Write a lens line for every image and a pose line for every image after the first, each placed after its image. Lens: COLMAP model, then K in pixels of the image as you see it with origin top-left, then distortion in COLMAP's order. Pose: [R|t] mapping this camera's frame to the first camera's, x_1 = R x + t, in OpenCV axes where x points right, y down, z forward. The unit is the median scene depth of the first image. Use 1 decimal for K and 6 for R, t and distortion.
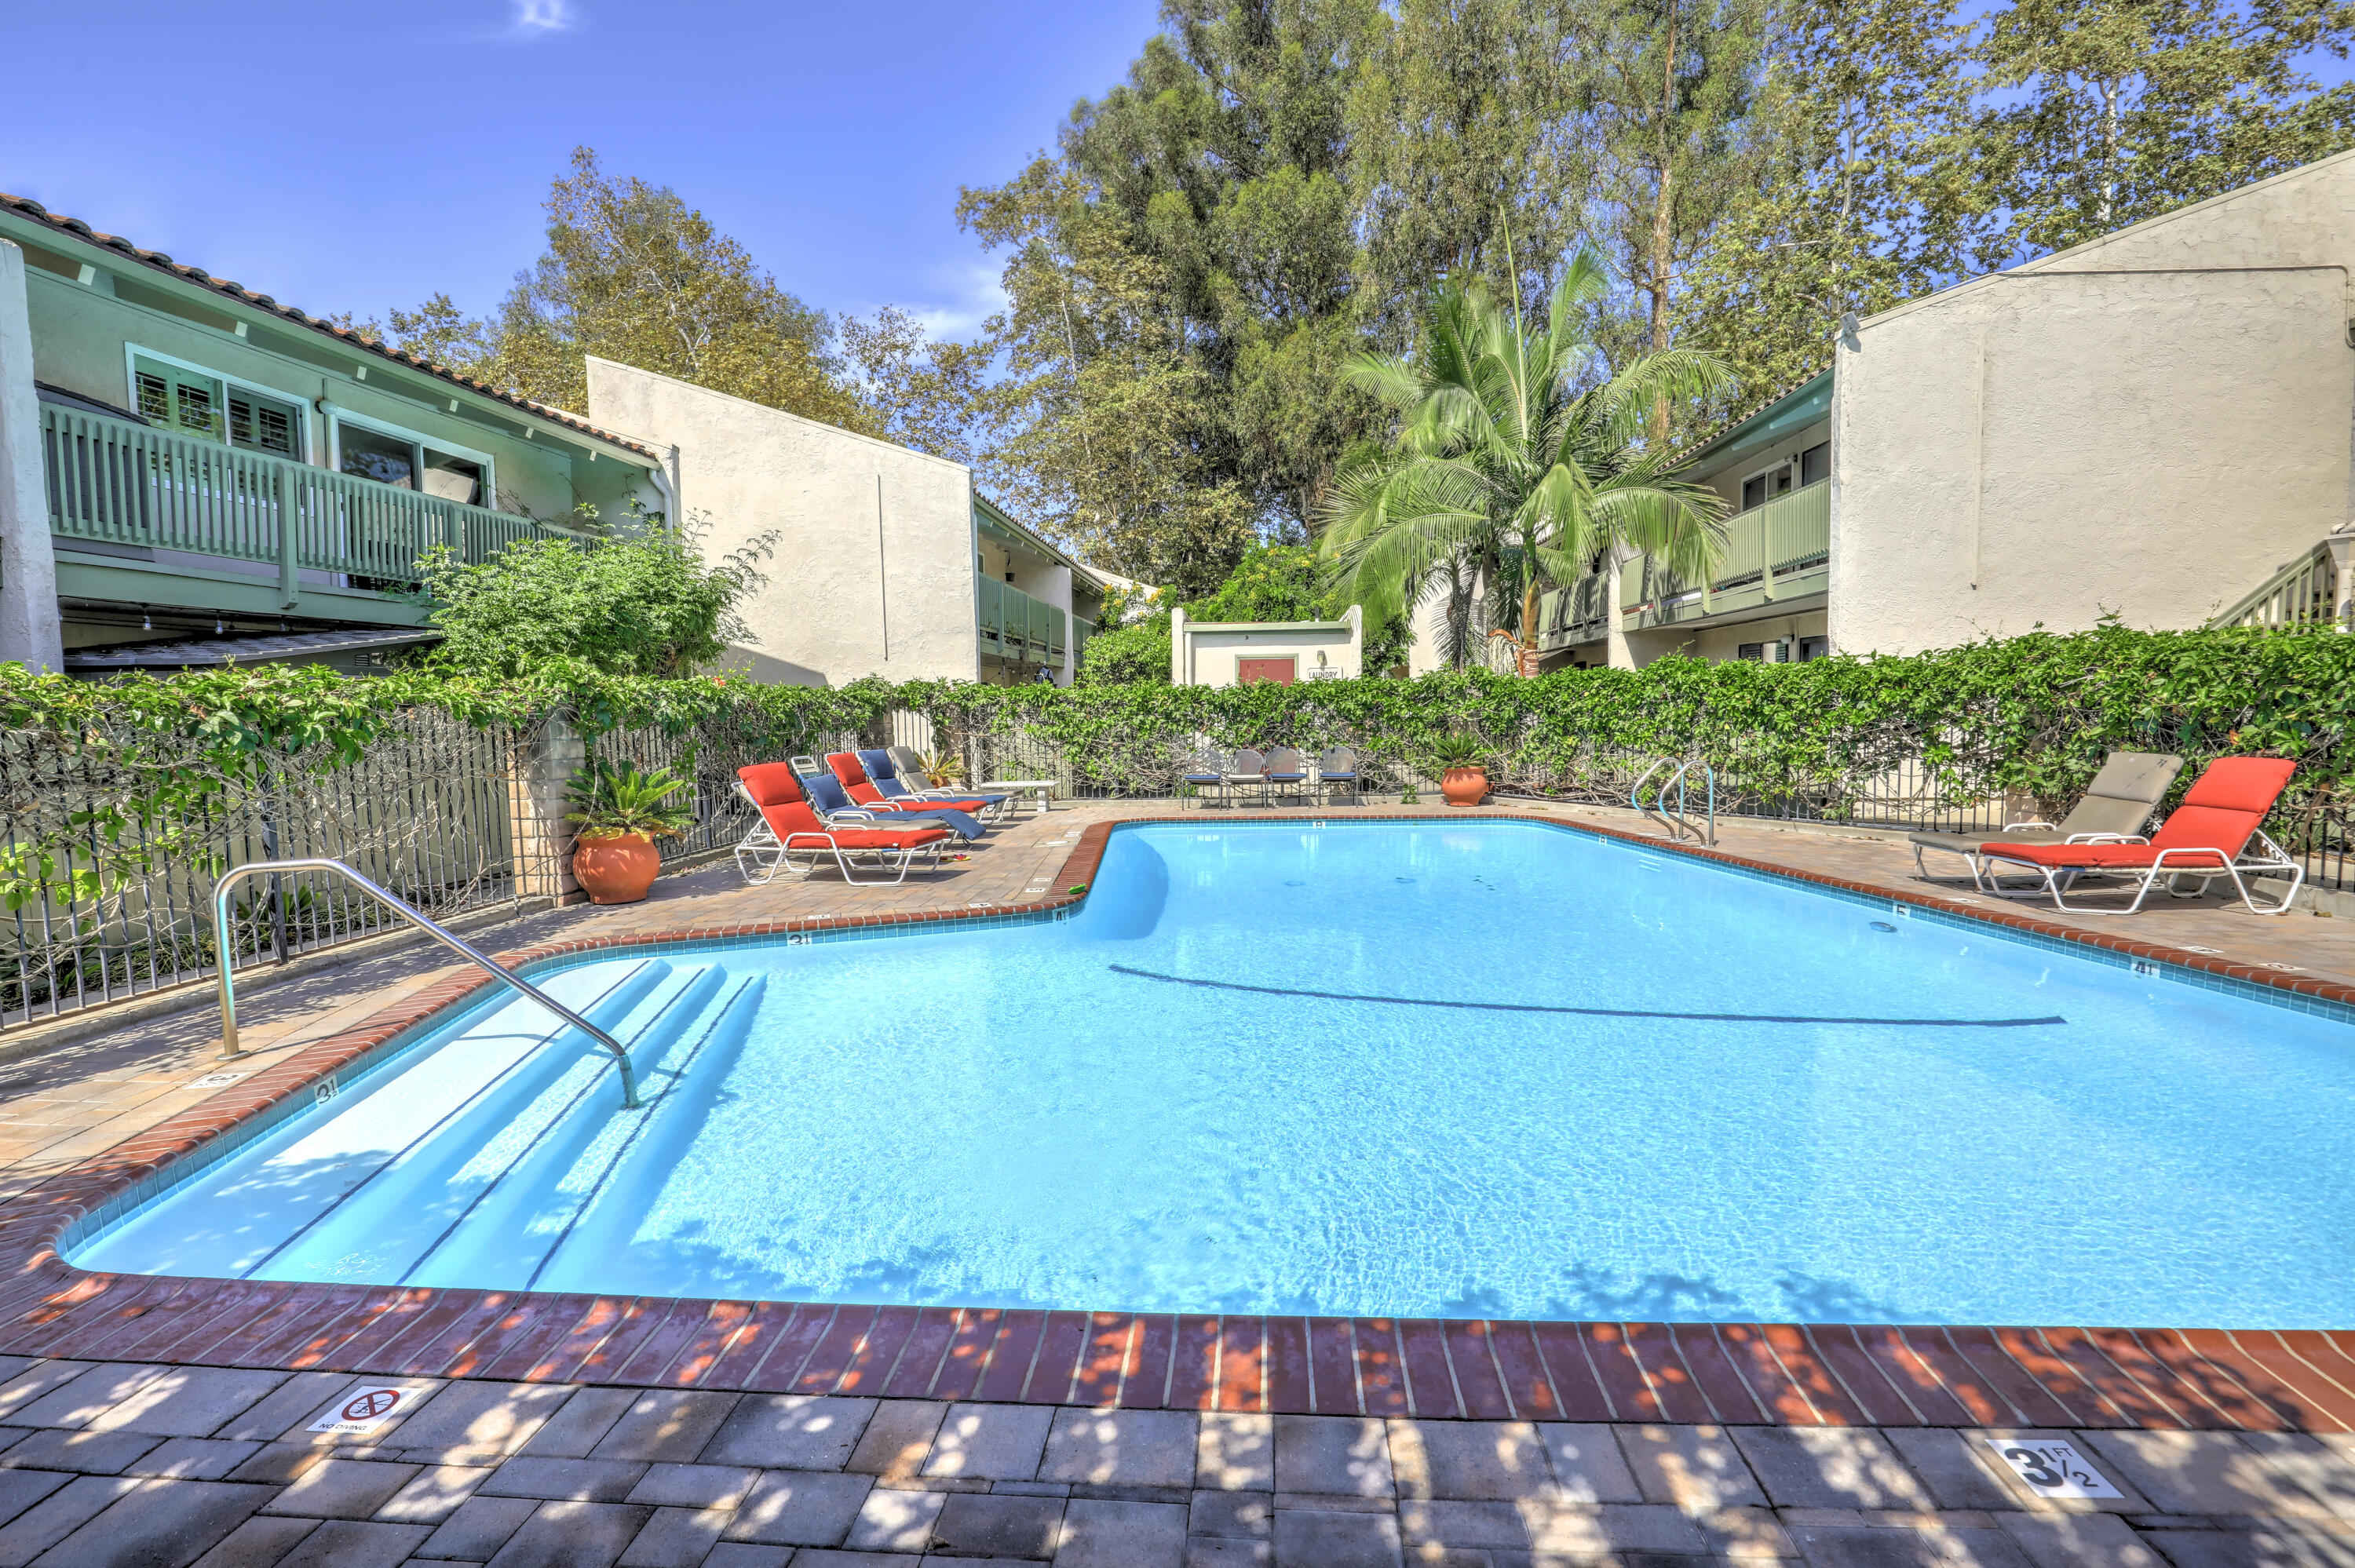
lens RADIAL K [[1082.9, 0, 1177.5], [0, 1082.9, 784.0], [0, 0, 1]] dist [-0.036825, 0.007899]
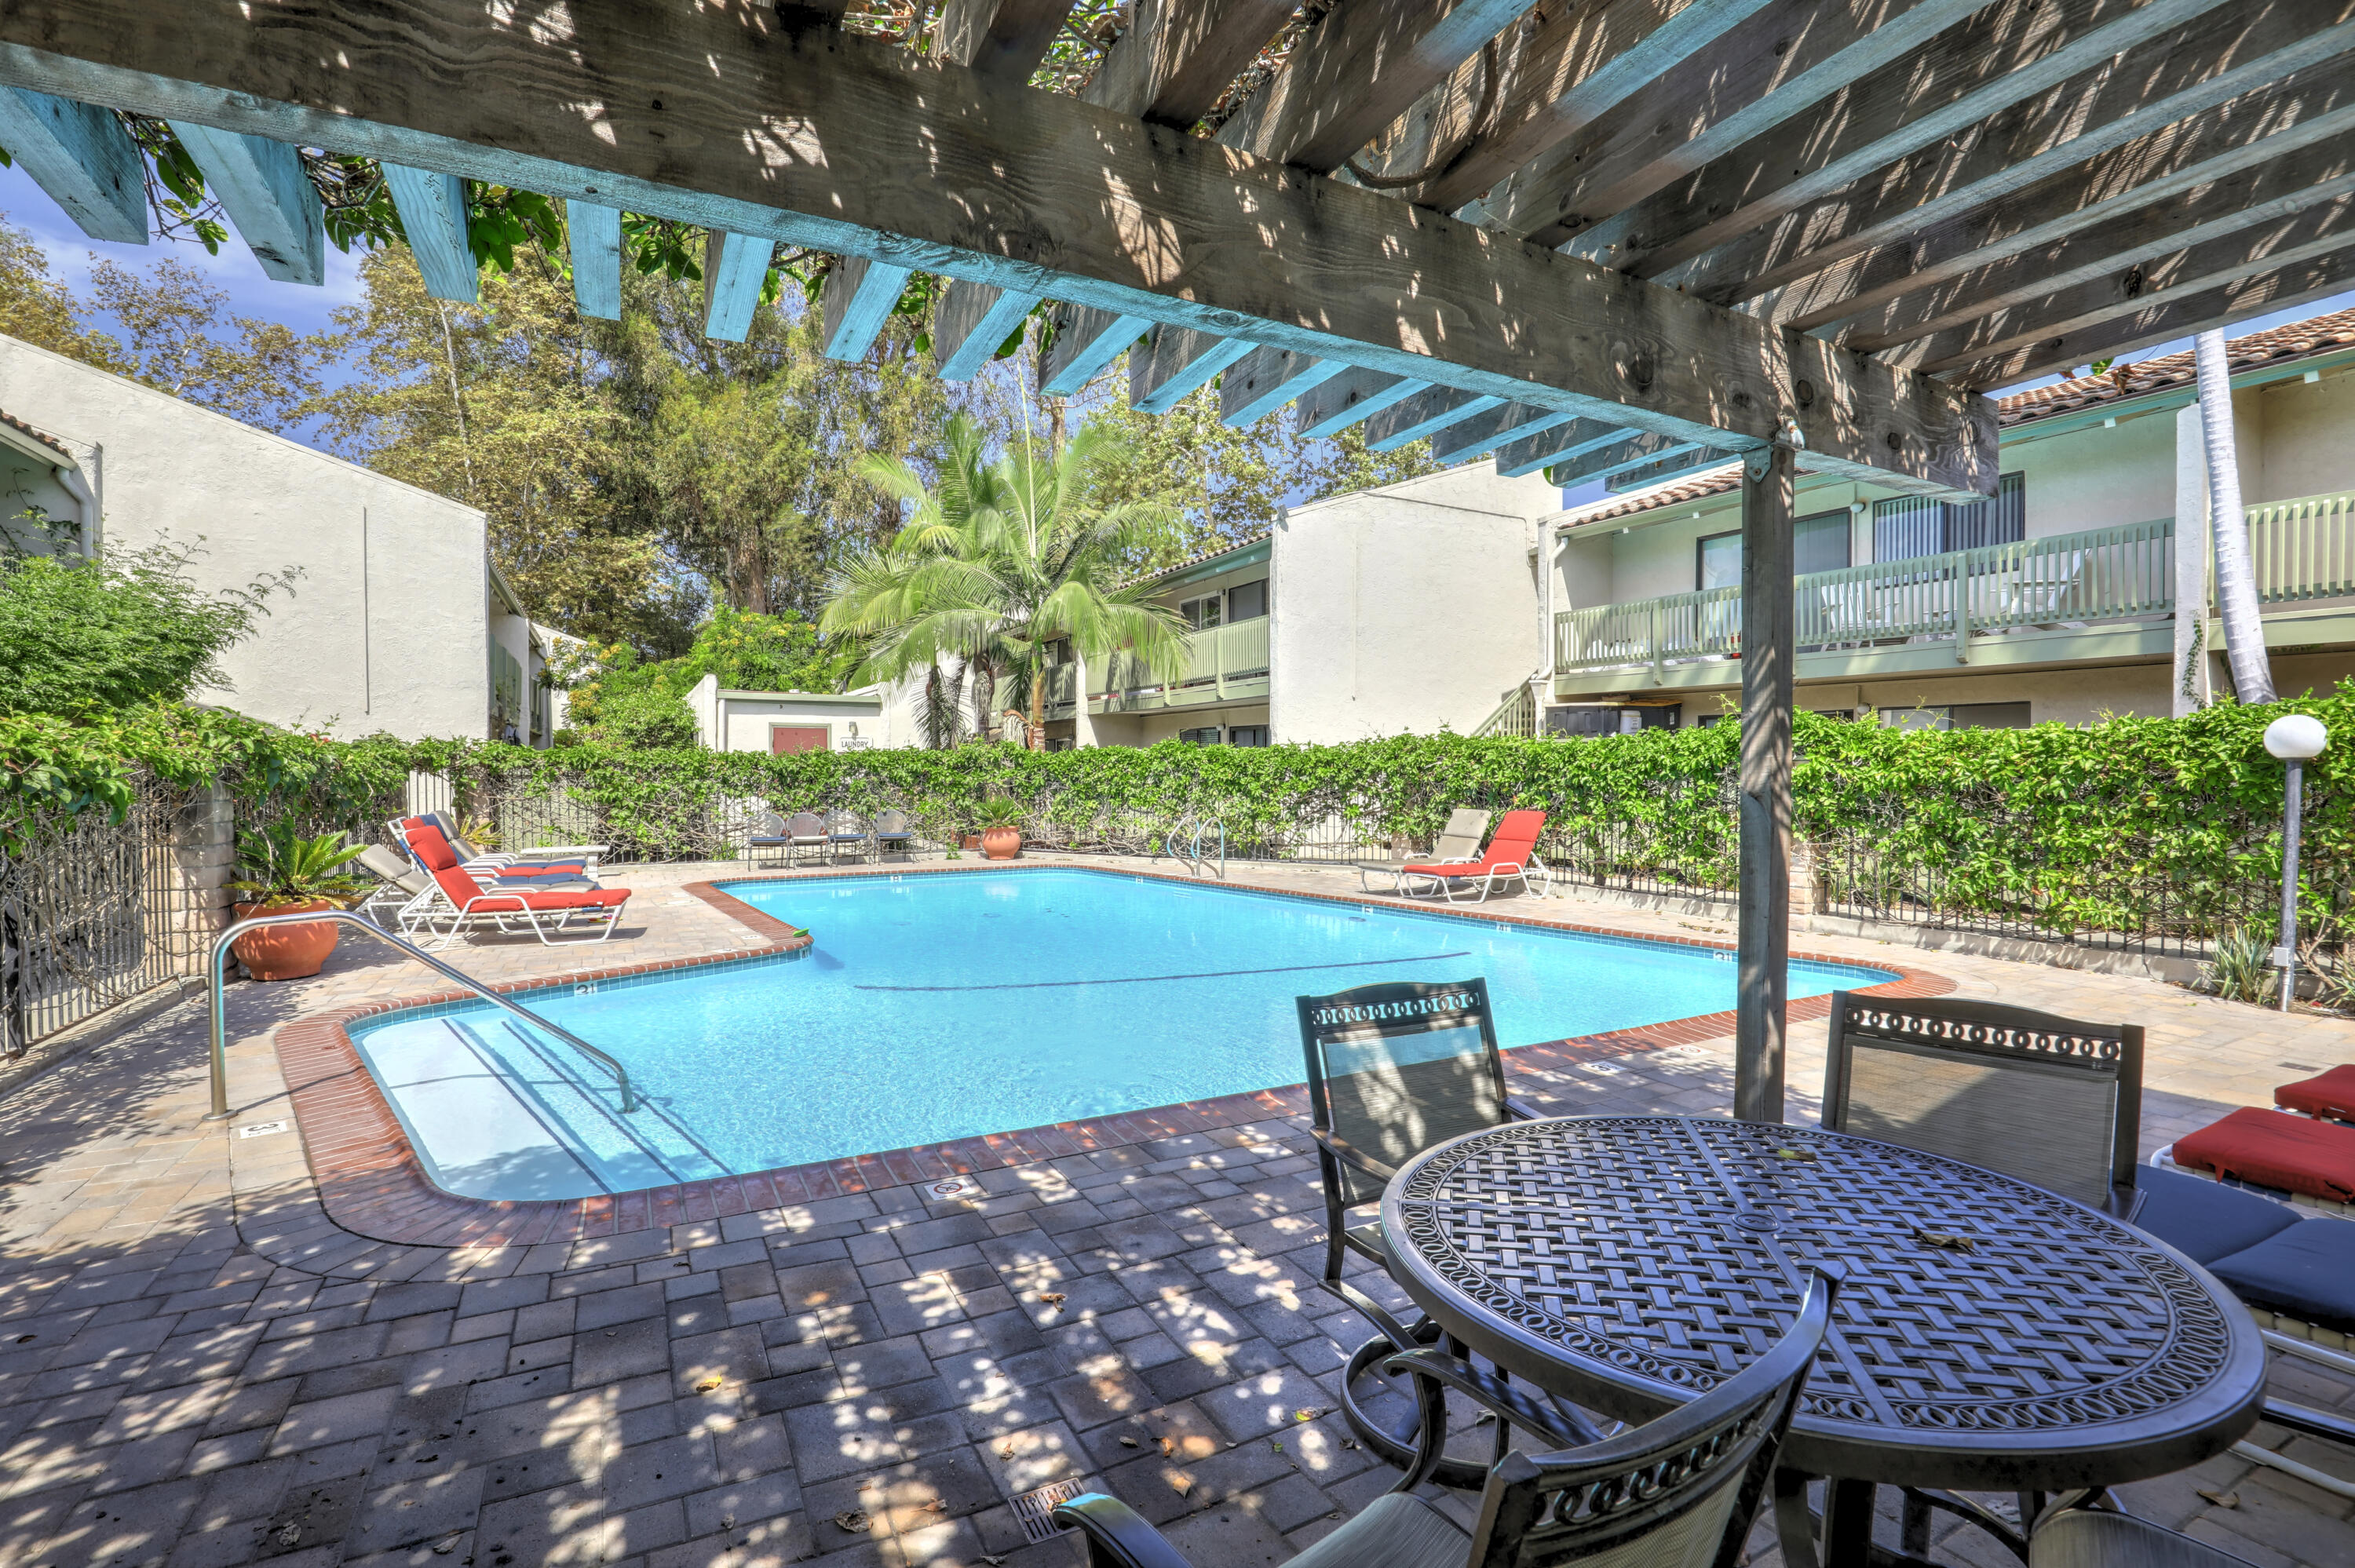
lens RADIAL K [[1082.9, 0, 1177.5], [0, 1082.9, 784.0], [0, 0, 1]] dist [-0.036825, 0.007899]
pose [[0.845743, 0.009206, 0.533510, -0.218592], [0.023558, 0.998232, -0.054570, 0.007317], [-0.533069, 0.058721, 0.844031, -0.109920]]
